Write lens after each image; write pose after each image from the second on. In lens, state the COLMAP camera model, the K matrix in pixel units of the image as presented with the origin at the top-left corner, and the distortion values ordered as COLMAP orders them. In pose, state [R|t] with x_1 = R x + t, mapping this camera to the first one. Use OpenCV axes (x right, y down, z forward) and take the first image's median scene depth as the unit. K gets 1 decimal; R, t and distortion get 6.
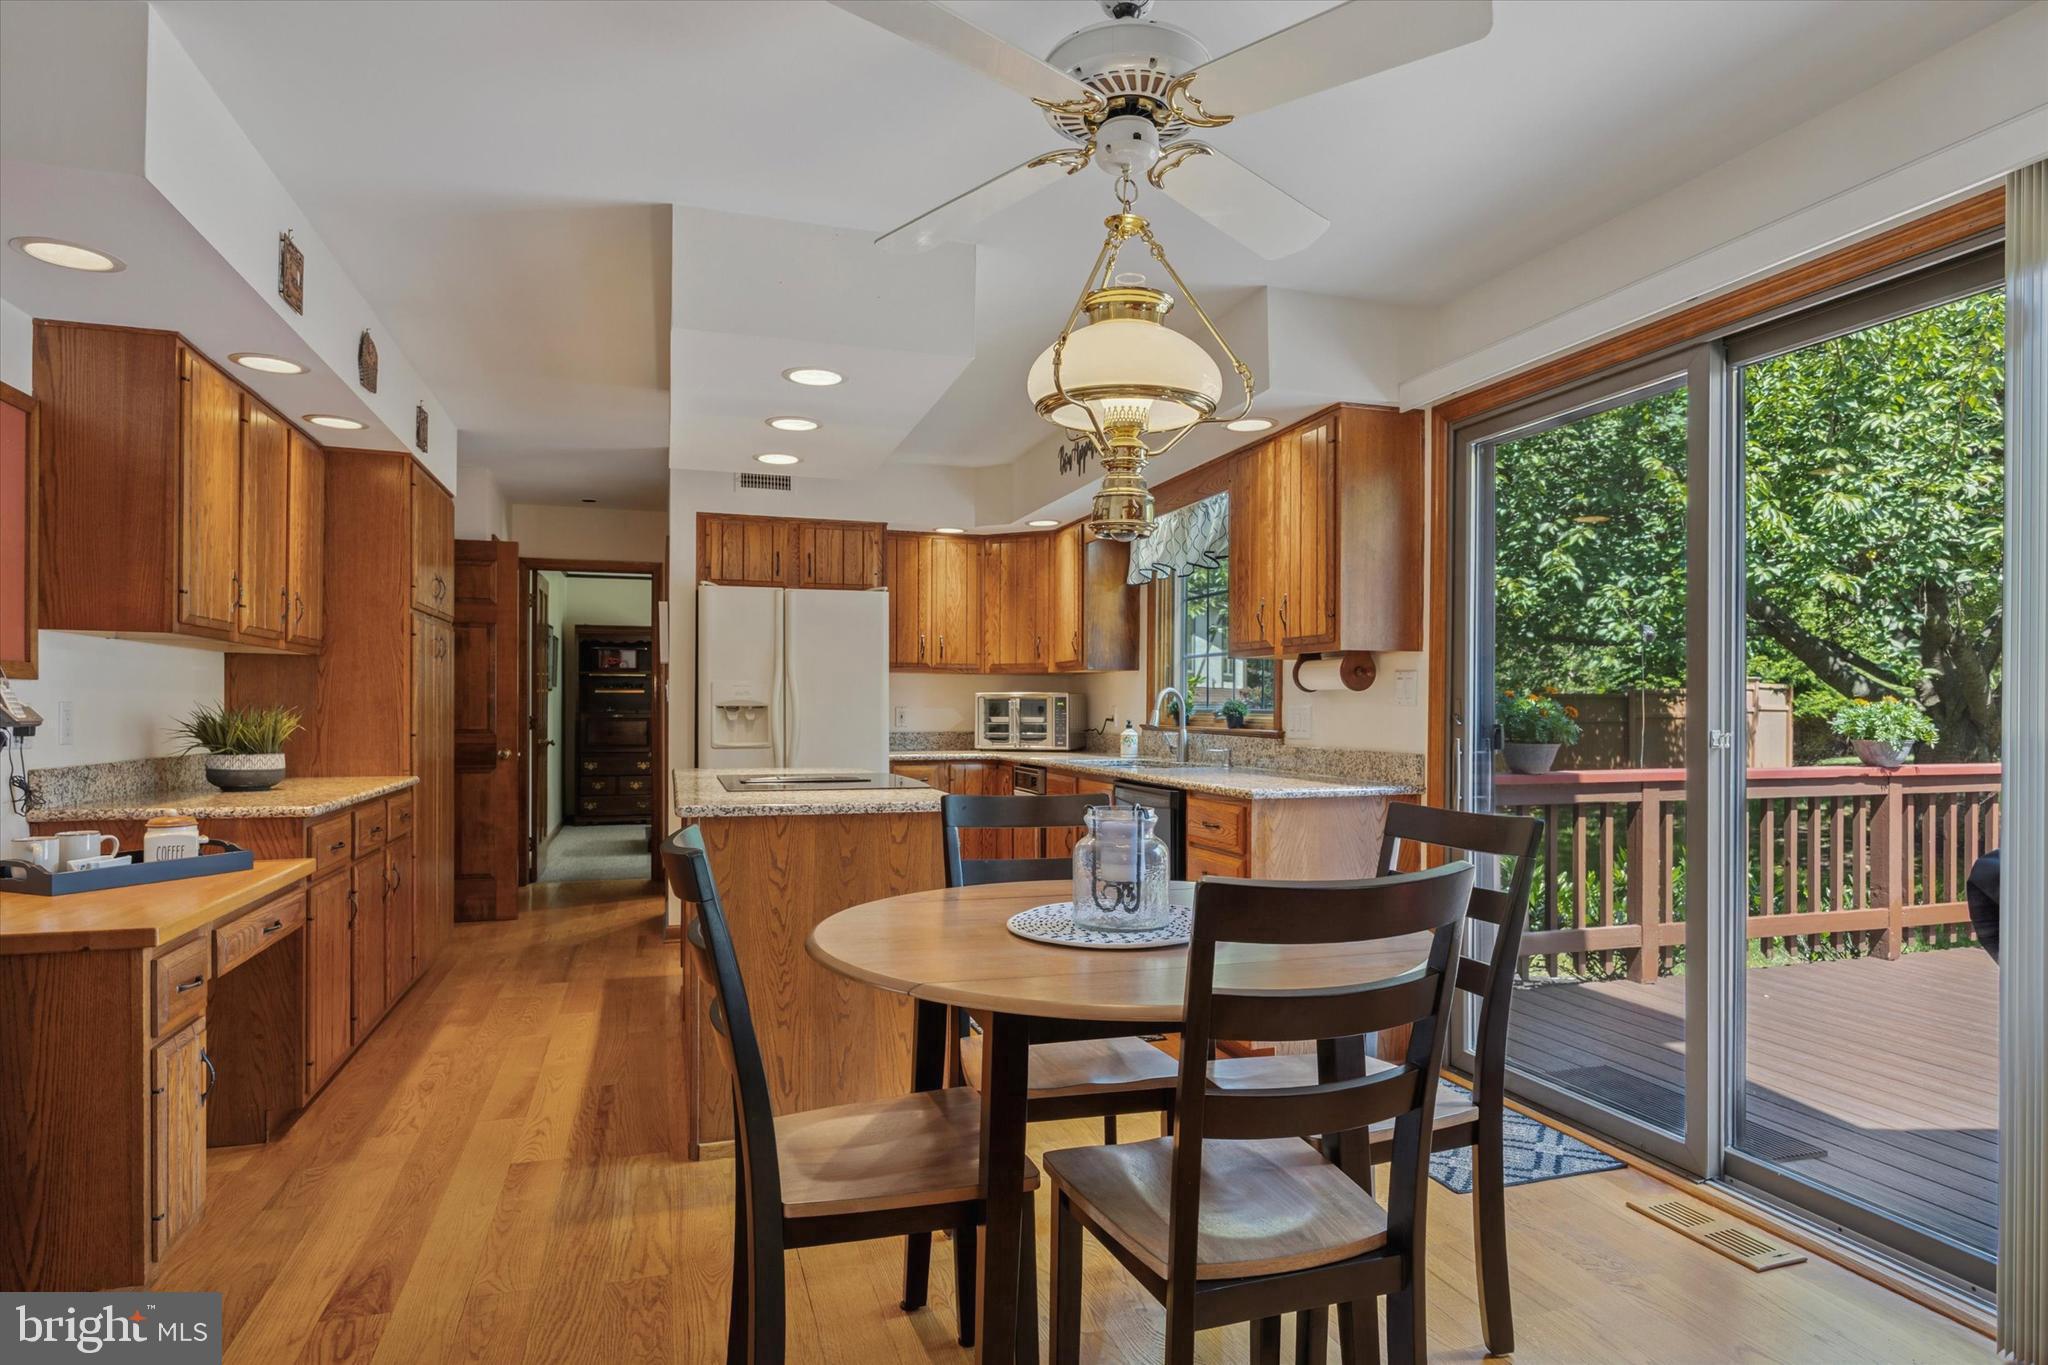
lens RADIAL K [[1156.2, 0, 1045.4], [0, 1156.2, 714.9], [0, 0, 1]] dist [-0.003967, -0.000434]
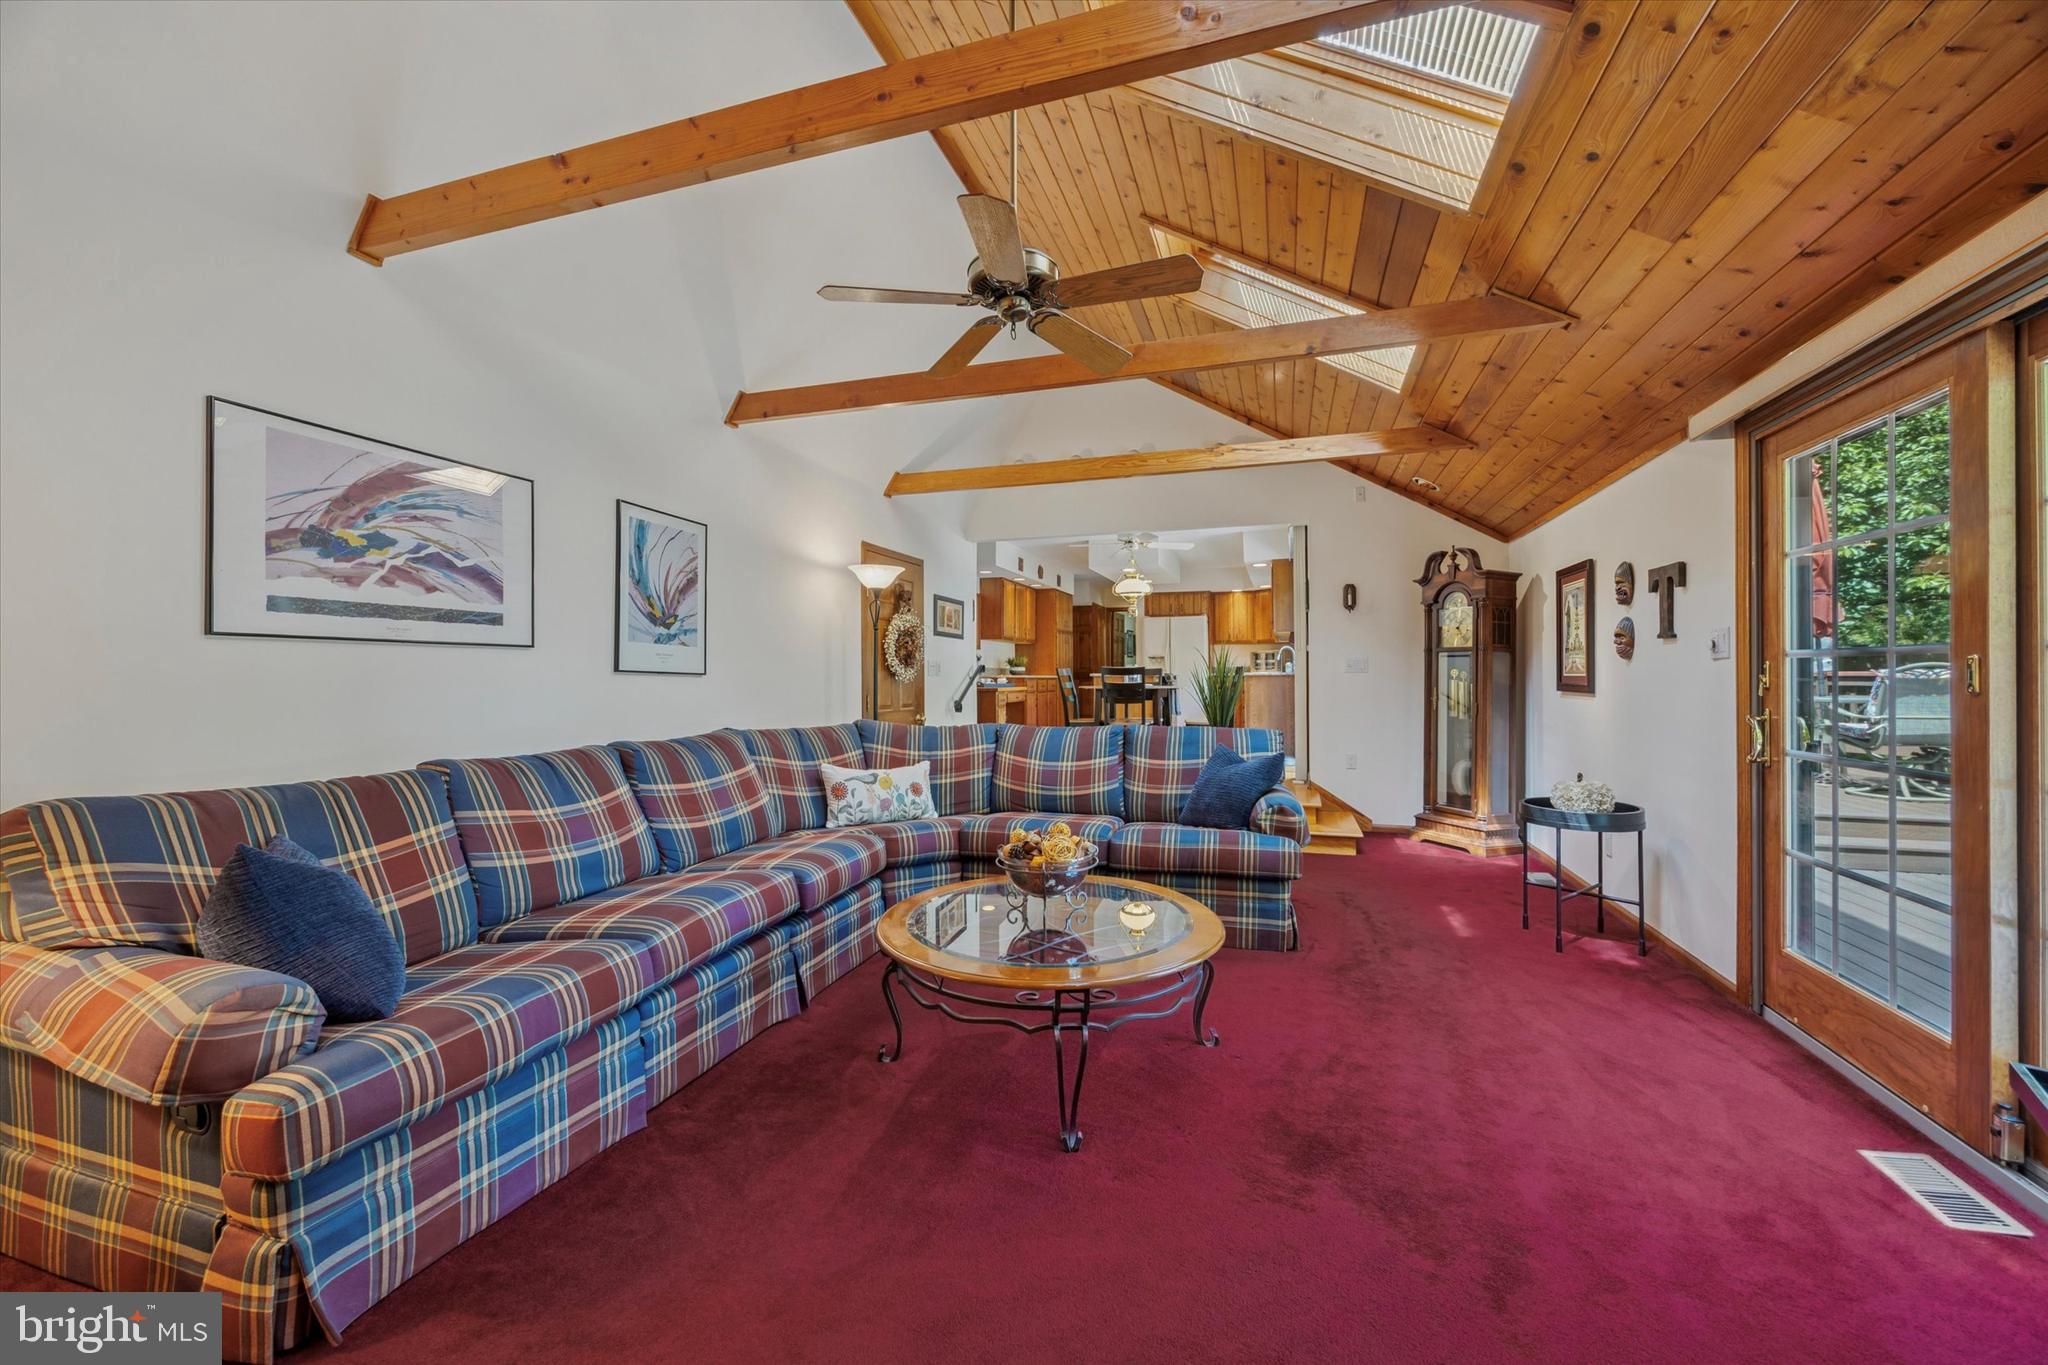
lens RADIAL K [[792.7, 0, 1028.6], [0, 792.7, 681.2], [0, 0, 1]] dist [0.001407, 0.000093]
pose [[0.803381, -0.008803, -0.595400, 0.700565], [0.005020, 0.999955, -0.008011, 0.070512], [0.595444, 0.003447, 0.803389, -0.858935]]
